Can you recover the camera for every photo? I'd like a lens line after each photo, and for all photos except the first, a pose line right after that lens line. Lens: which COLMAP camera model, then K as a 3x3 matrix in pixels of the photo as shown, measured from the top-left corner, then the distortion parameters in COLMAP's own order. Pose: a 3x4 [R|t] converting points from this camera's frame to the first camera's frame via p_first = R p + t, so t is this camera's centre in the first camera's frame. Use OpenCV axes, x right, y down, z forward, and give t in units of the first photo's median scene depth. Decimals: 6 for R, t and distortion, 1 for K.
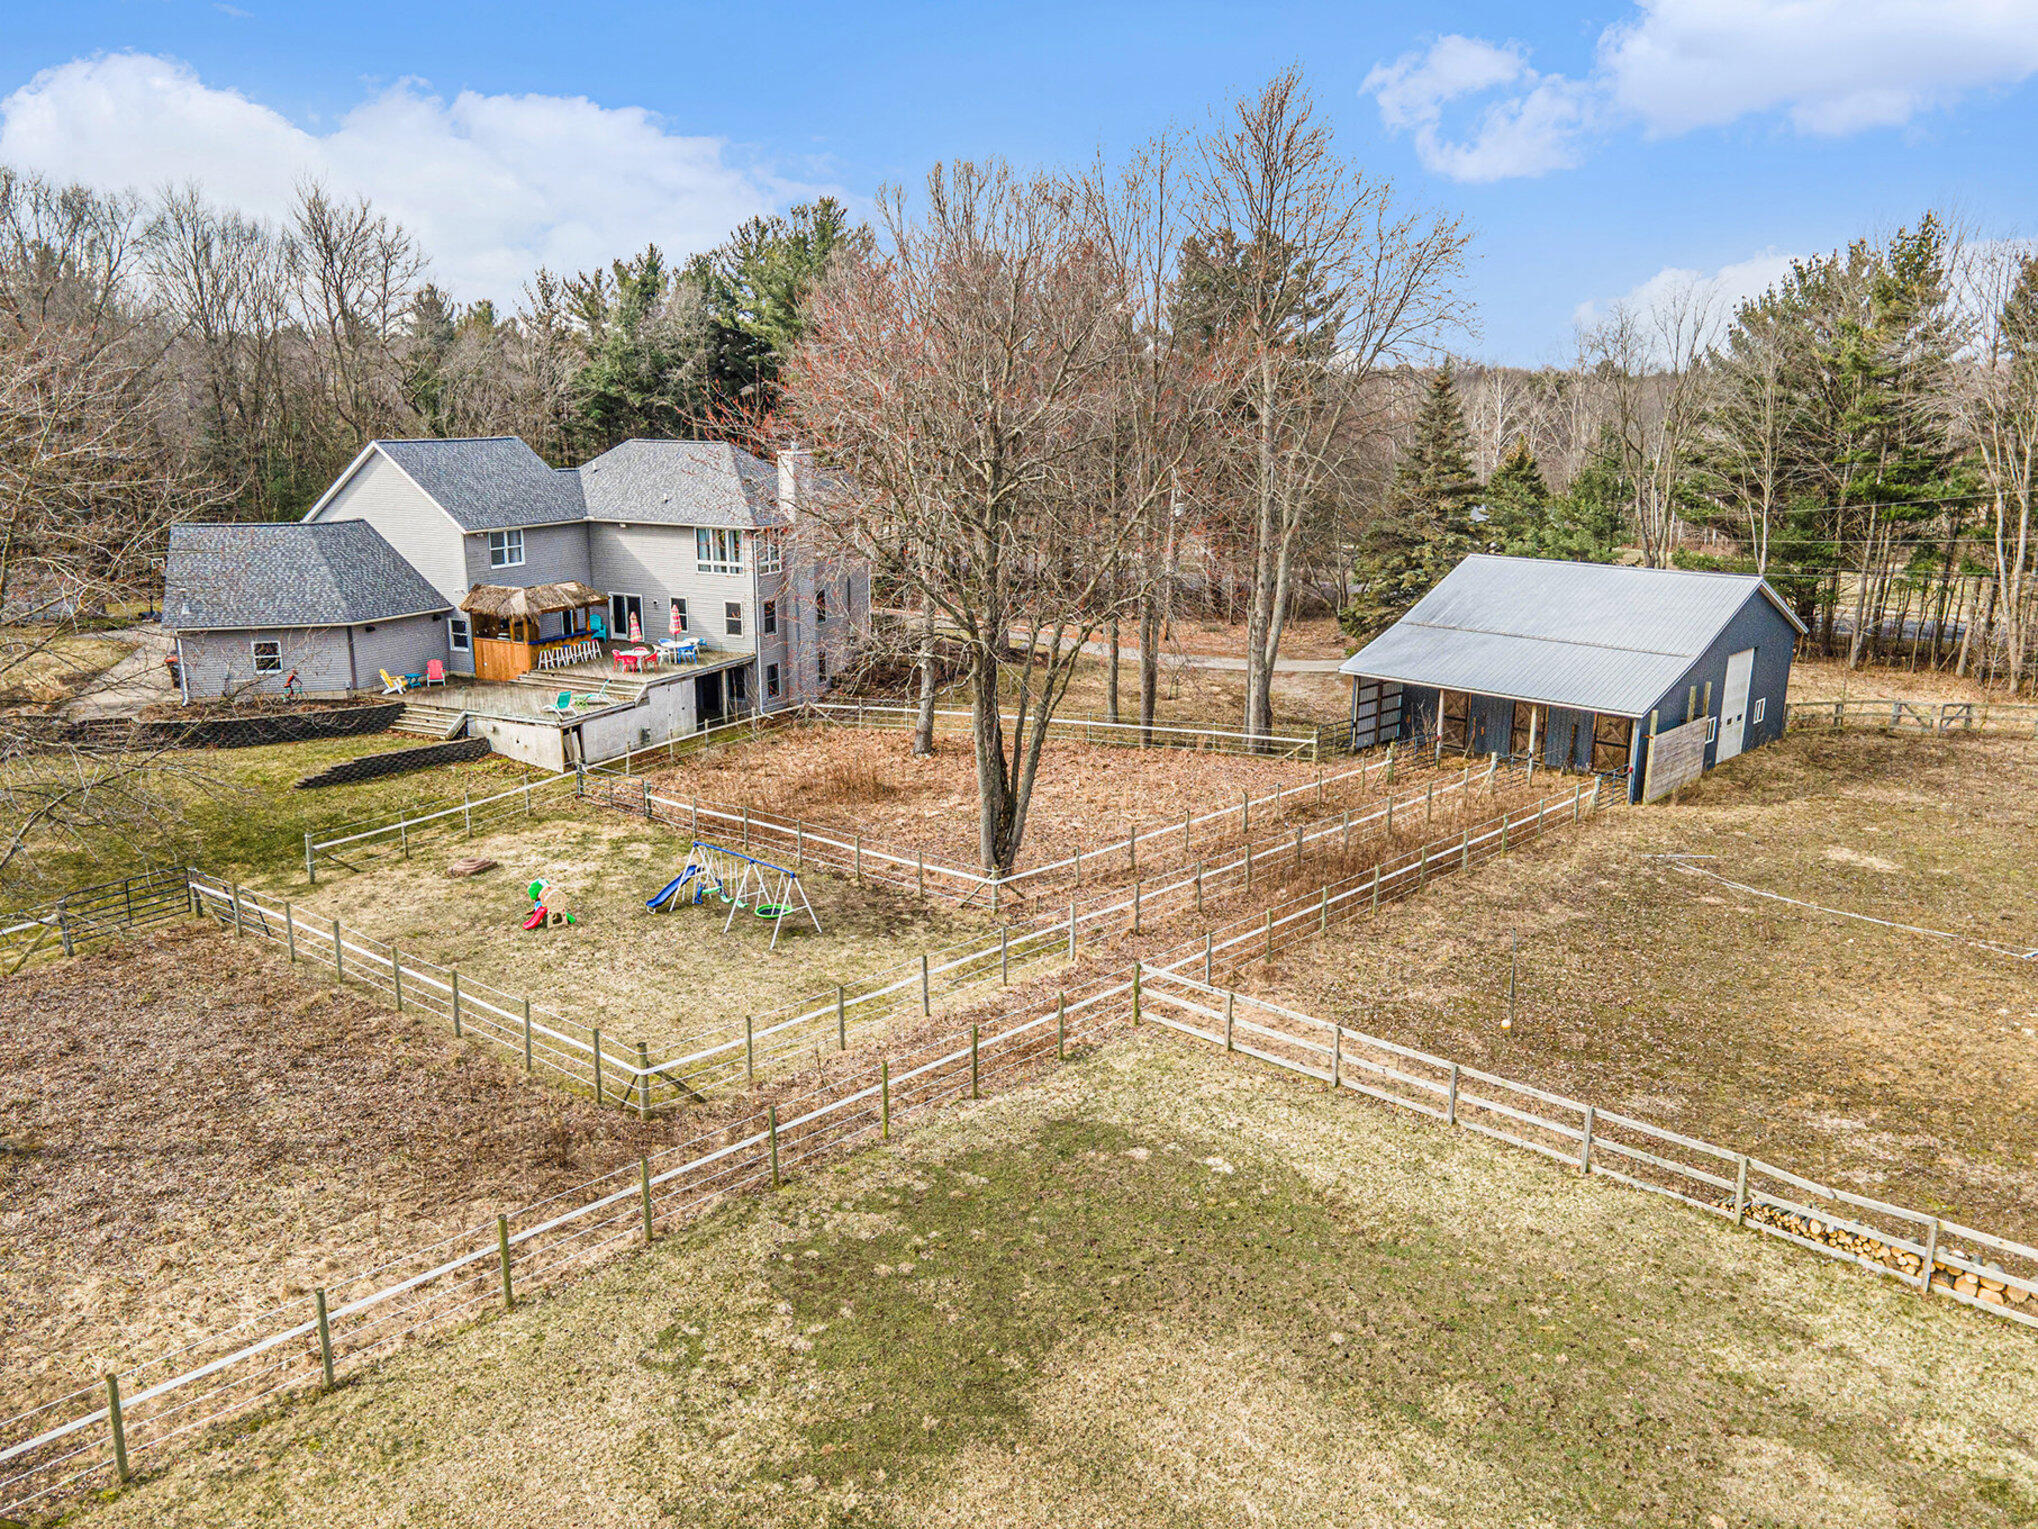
lens RADIAL K [[1447.2, 0, 1019.0], [0, 1447.2, 764.5], [0, 0, 1]] dist [0.057510, 0.003244]
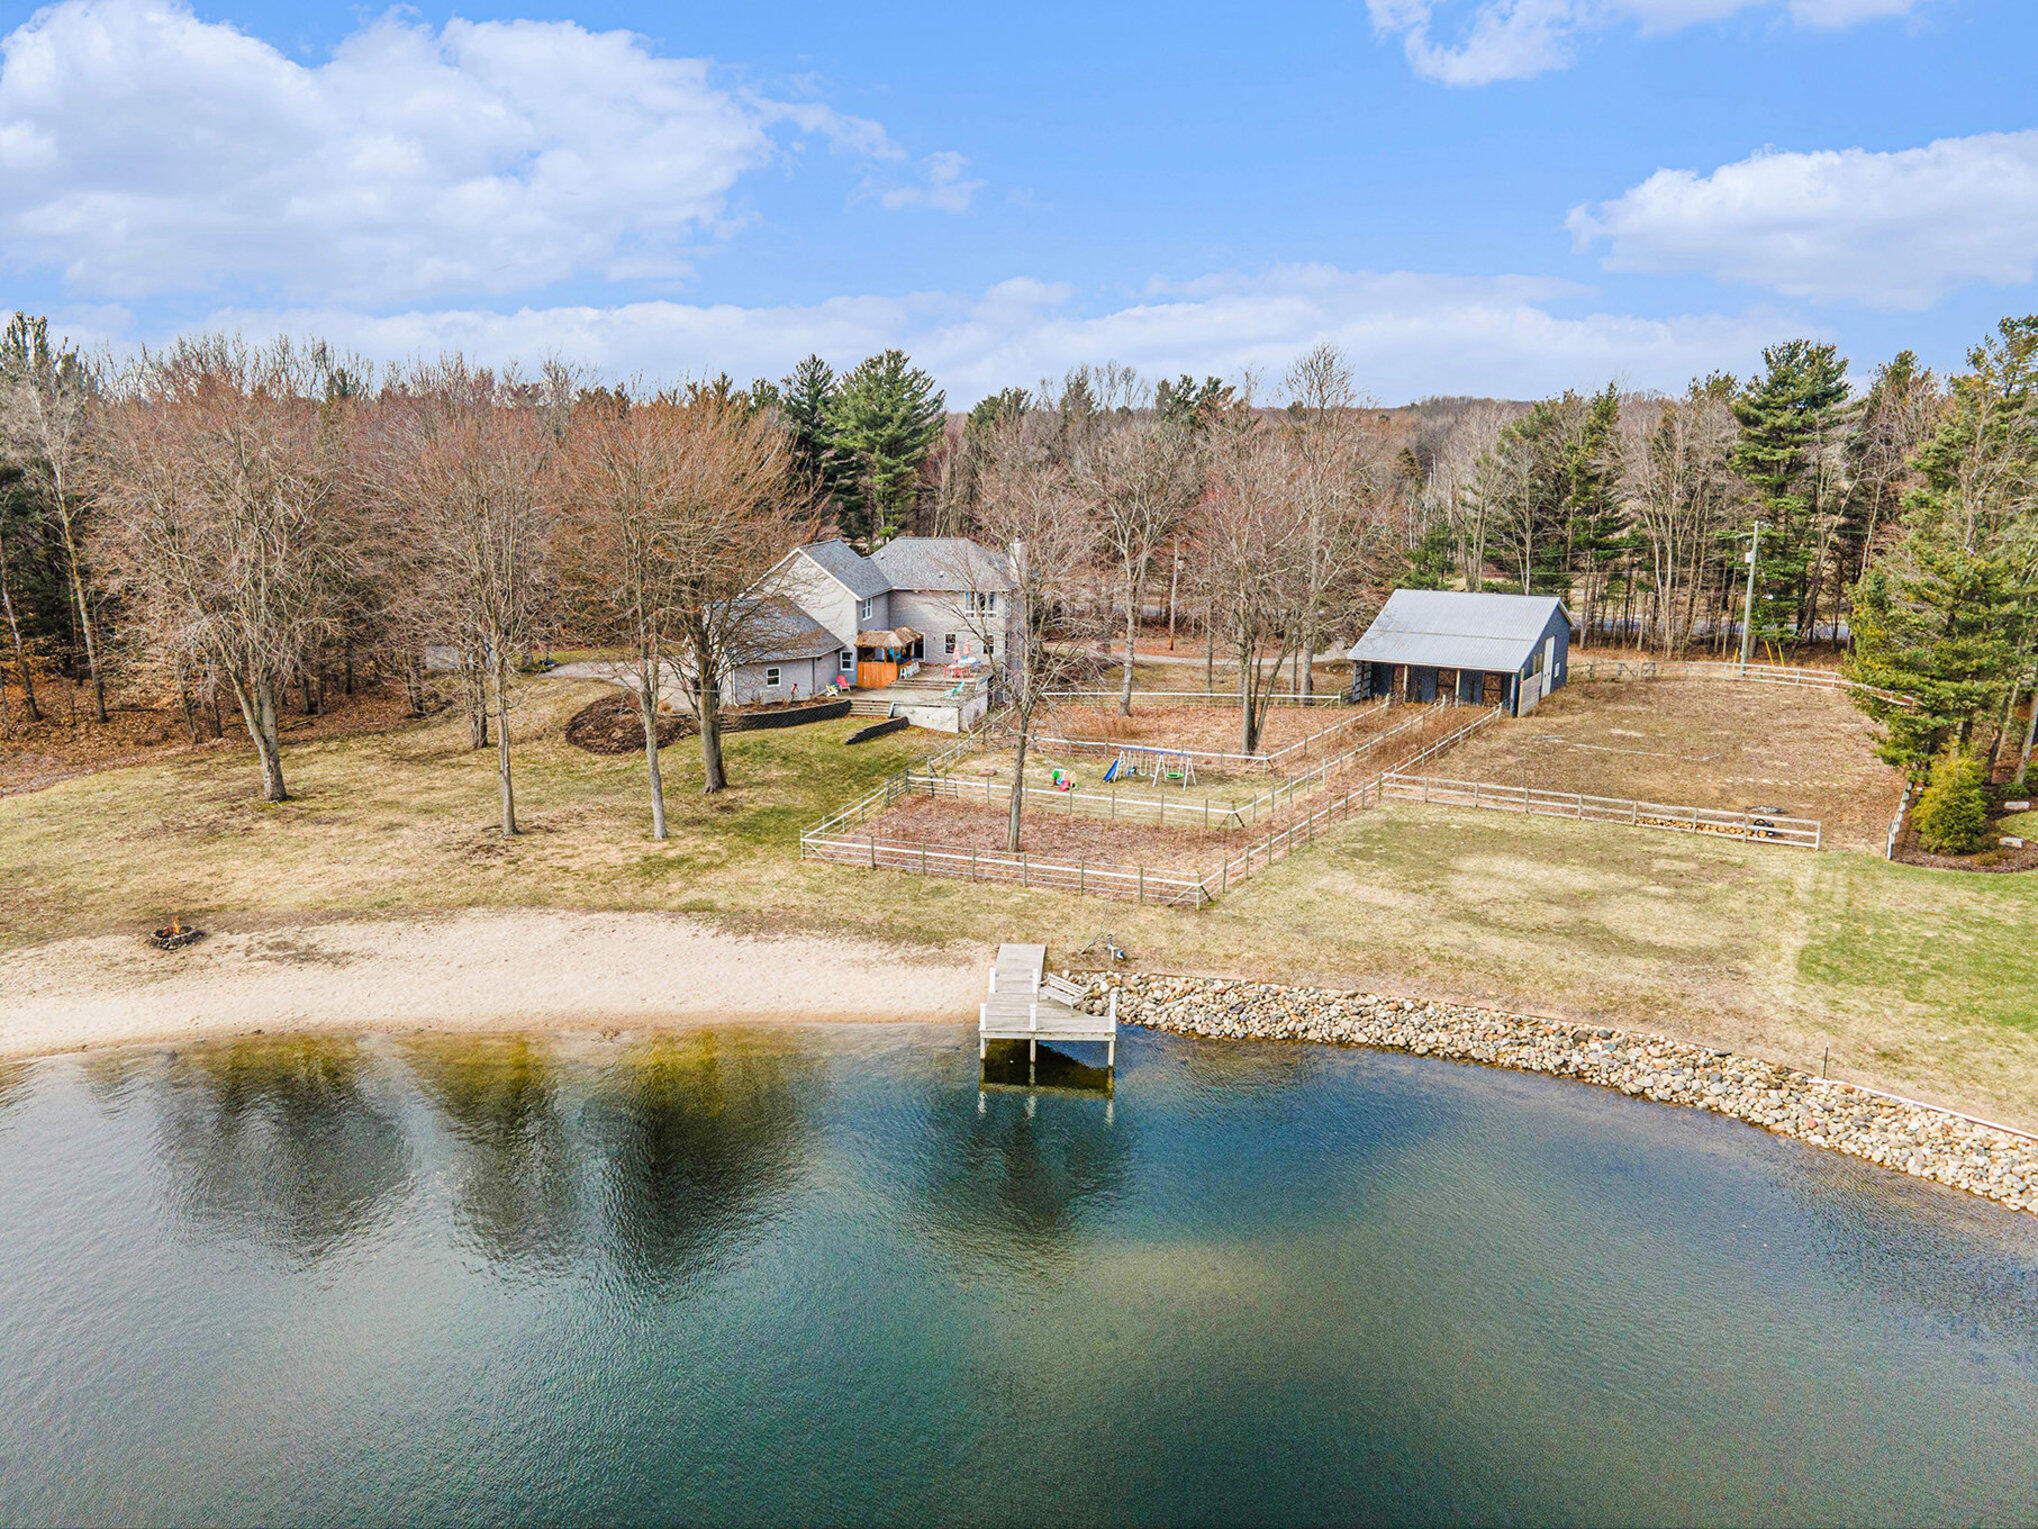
lens RADIAL K [[1400.4, 0, 1015.0], [0, 1400.4, 807.4], [0, 0, 1]] dist [0.046156, -0.000595]
pose [[0.981845, -0.063499, 0.178739, -0.499122], [0.061078, 0.997952, 0.019022, 0.061047], [-0.179581, -0.007760, 0.983713, -0.629769]]
